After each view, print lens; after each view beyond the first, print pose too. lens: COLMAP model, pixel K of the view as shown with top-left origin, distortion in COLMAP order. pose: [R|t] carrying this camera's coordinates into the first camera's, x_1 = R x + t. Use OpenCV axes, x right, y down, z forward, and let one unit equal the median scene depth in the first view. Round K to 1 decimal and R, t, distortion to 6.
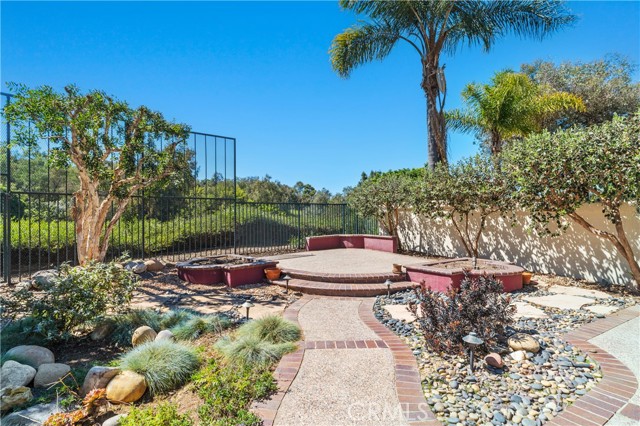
lens RADIAL K [[325.8, 0, 322.1], [0, 325.8, 214.0], [0, 0, 1]] dist [-0.005625, -0.000268]
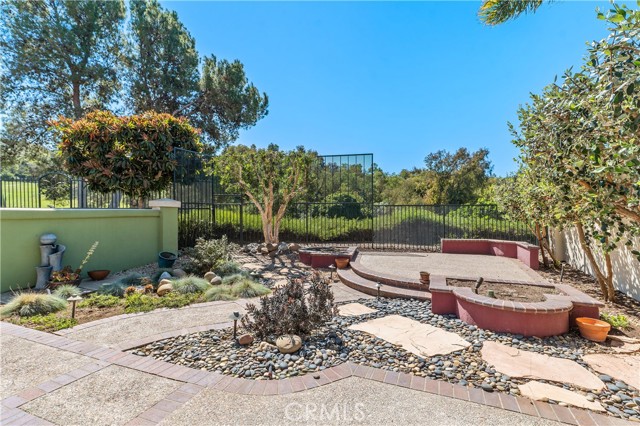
lens RADIAL K [[292.2, 0, 324.7], [0, 292.2, 212.1], [0, 0, 1]] dist [0.003779, 0.000155]
pose [[0.598089, 0.008535, -0.801385, 0.657130], [-0.004490, 0.999963, 0.007299, -0.022637], [0.801417, -0.000767, 0.598105, 0.264529]]
